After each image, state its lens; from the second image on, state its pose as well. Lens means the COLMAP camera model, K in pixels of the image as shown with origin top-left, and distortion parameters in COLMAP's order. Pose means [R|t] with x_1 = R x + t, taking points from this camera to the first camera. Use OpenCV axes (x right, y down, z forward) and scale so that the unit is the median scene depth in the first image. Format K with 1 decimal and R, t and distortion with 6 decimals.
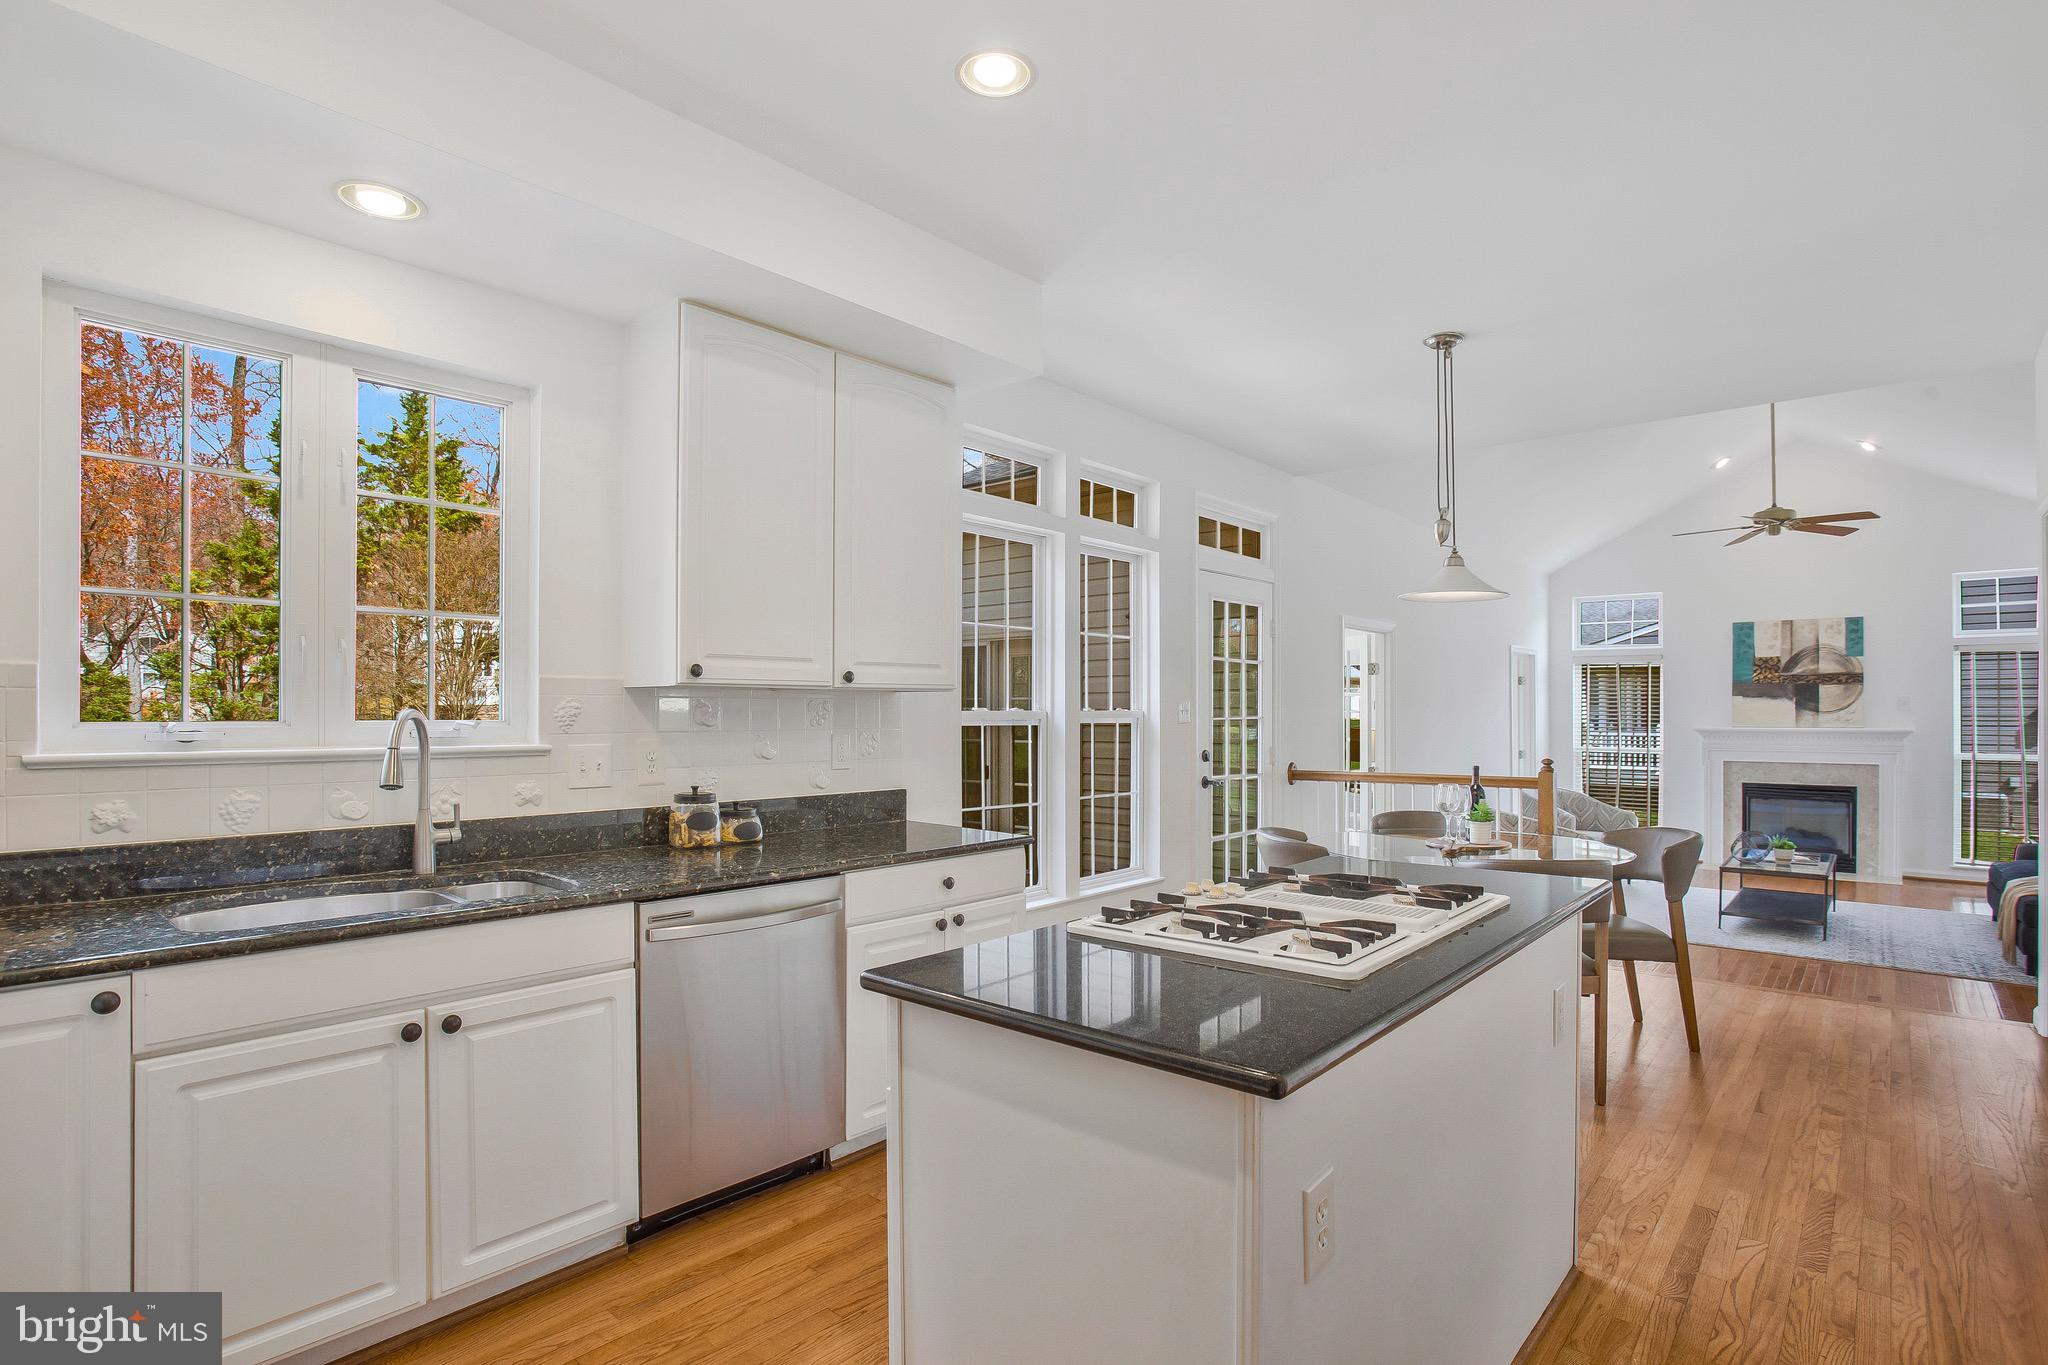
lens RADIAL K [[1037.9, 0, 1033.8], [0, 1037.9, 720.2], [0, 0, 1]] dist [-0.057333, 0.034127]
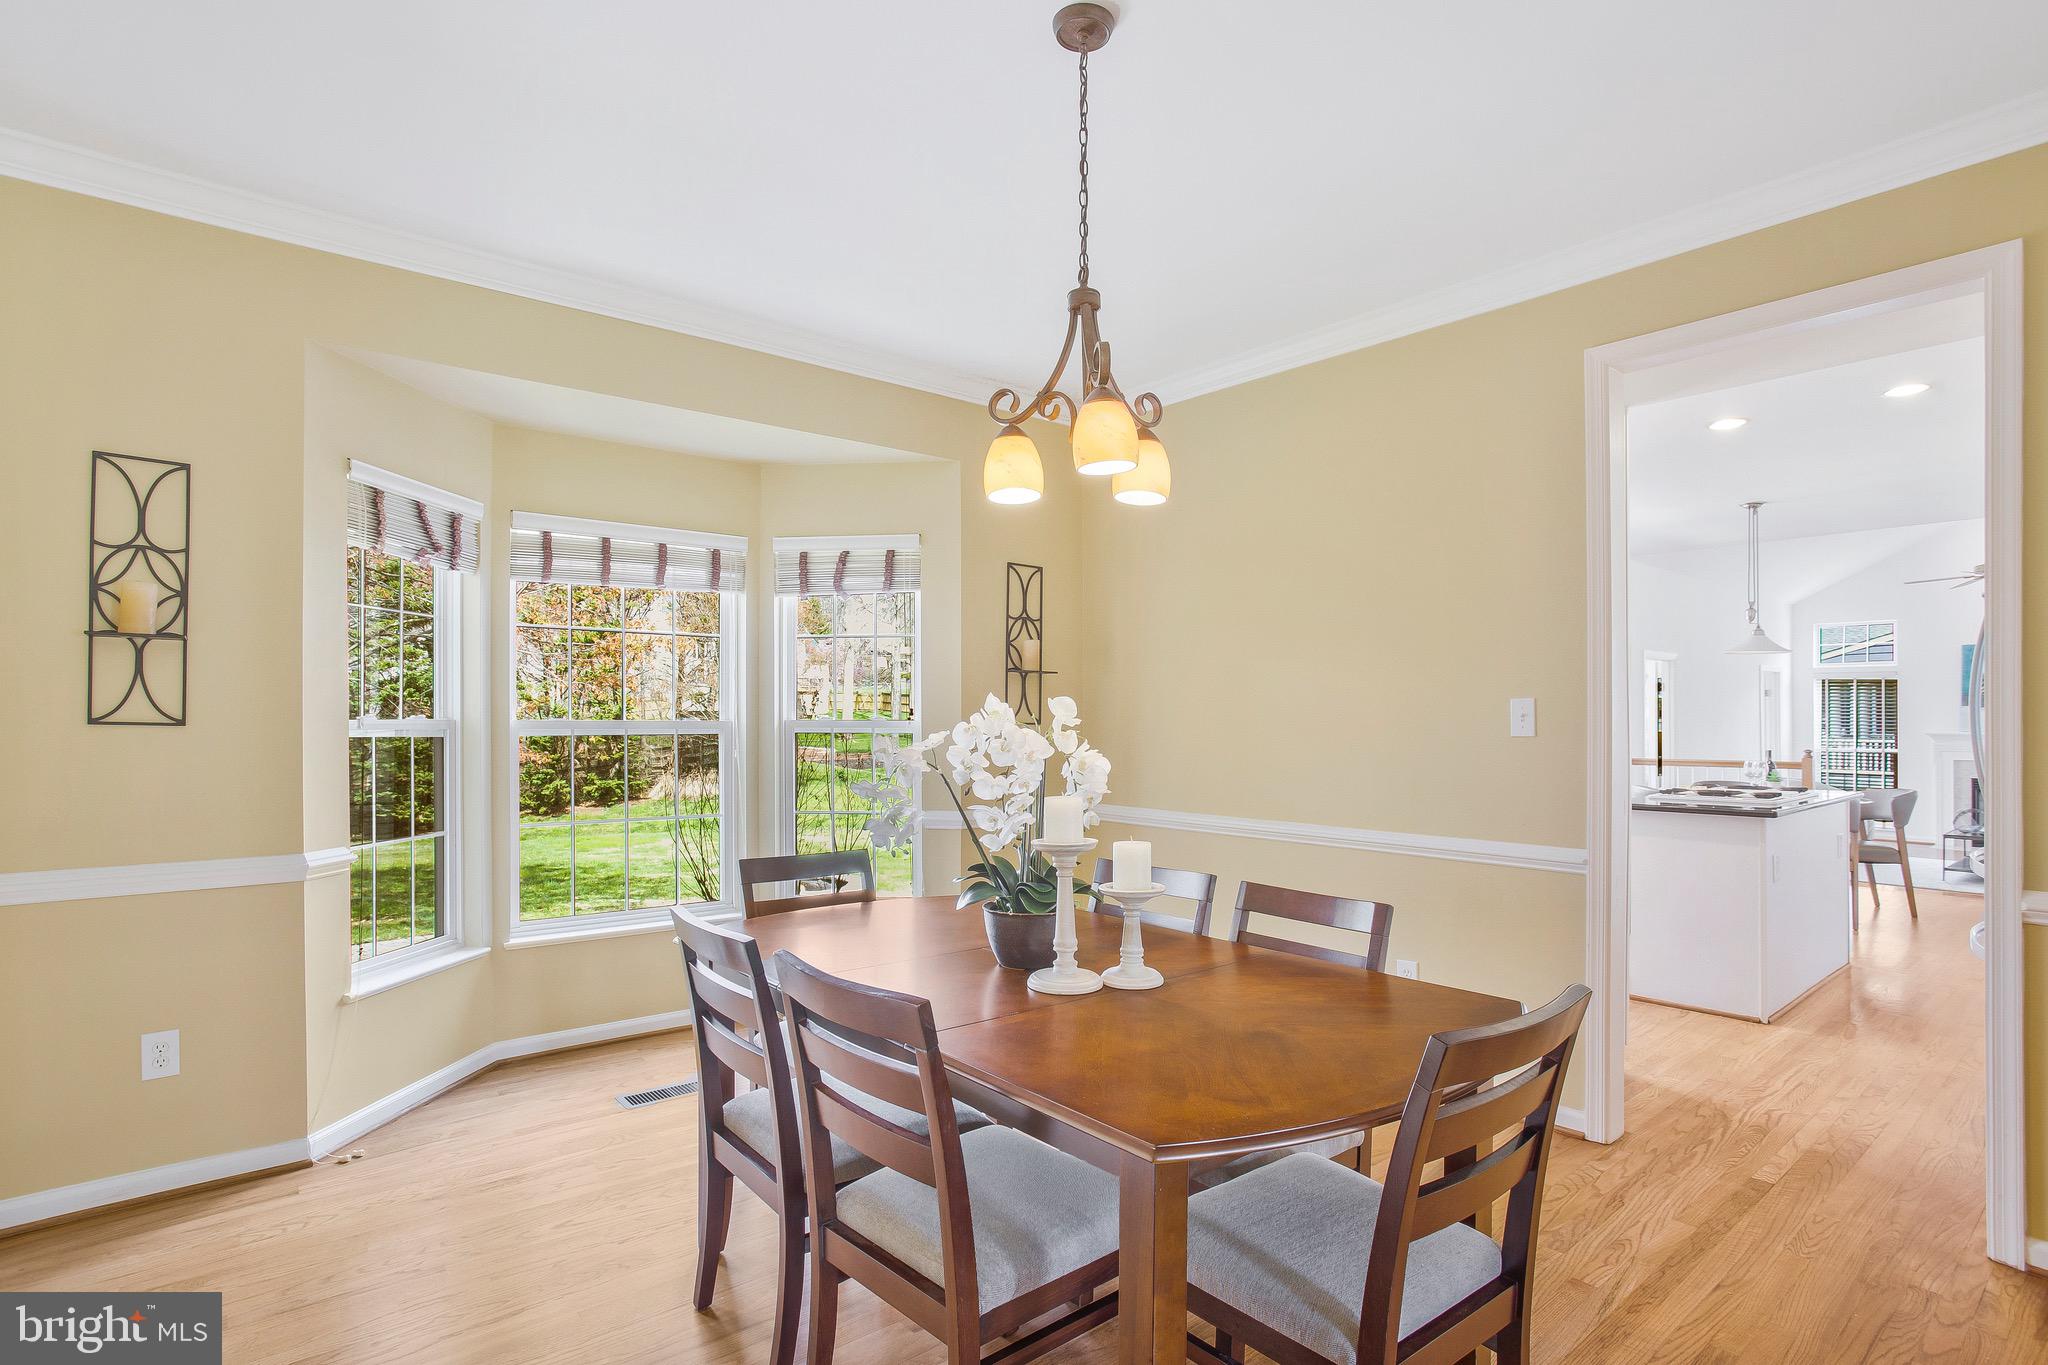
lens RADIAL K [[1037.9, 0, 1033.8], [0, 1037.9, 720.2], [0, 0, 1]] dist [-0.057333, 0.034127]
pose [[0.987756, 0.001676, -0.155998, -0.237856], [-0.002452, 0.999986, -0.004778, 0.002944], [0.155987, 0.005102, 0.987746, -0.398559]]
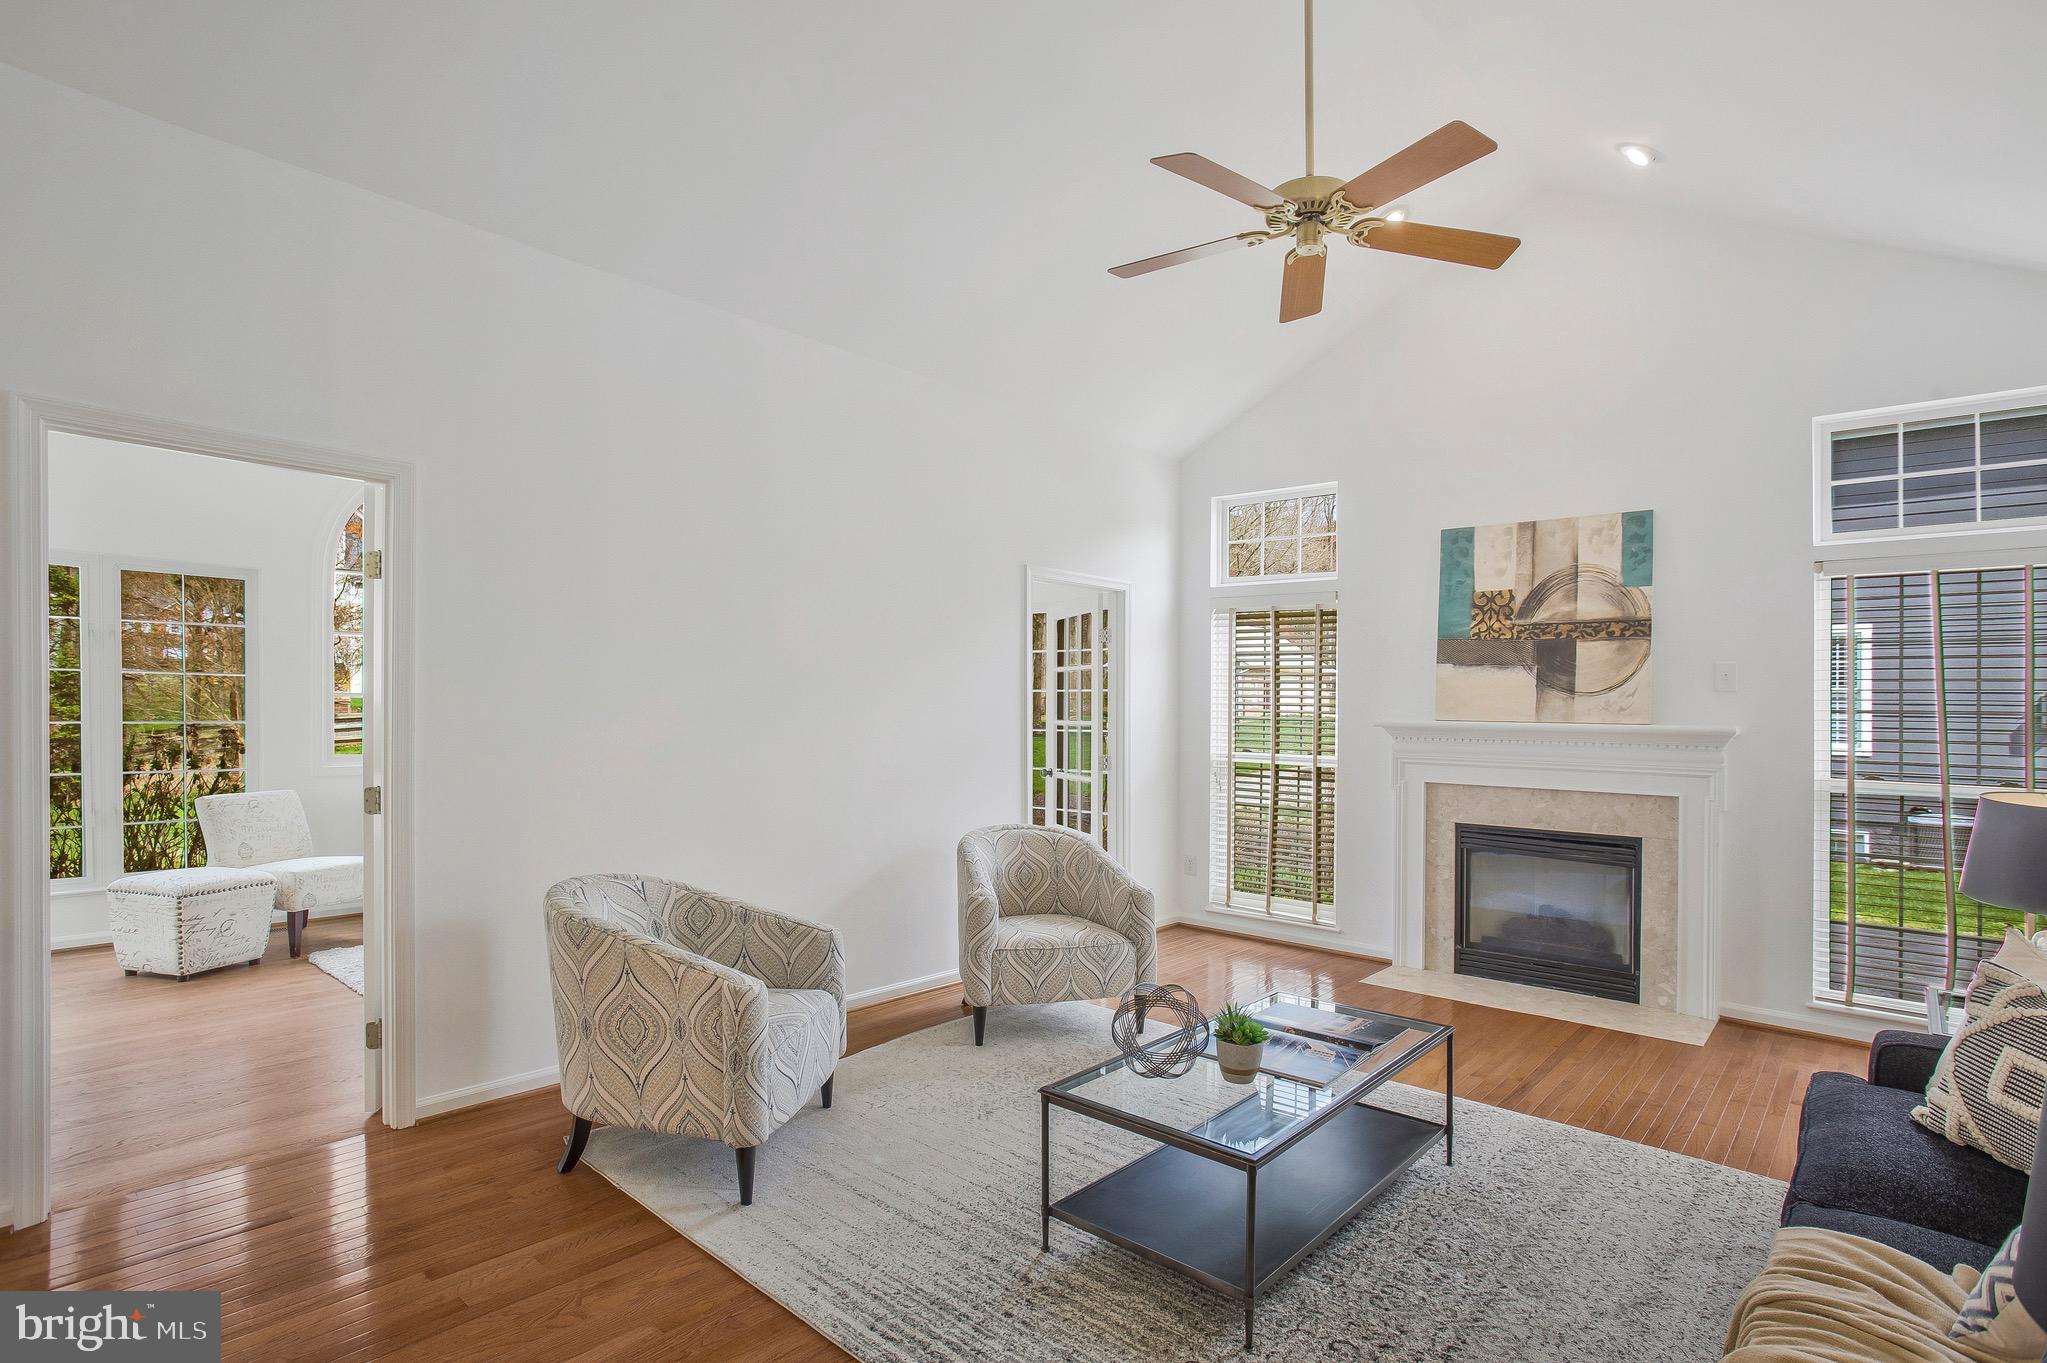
lens RADIAL K [[1006.8, 0, 1029.4], [0, 1006.8, 700.8], [0, 0, 1]] dist [-0.049577, 0.017232]
pose [[0.999207, 0.017981, -0.035537, 0.521136], [-0.018220, 0.999813, -0.006412, 0.004367], [0.035415, 0.007054, 0.999348, 0.486962]]
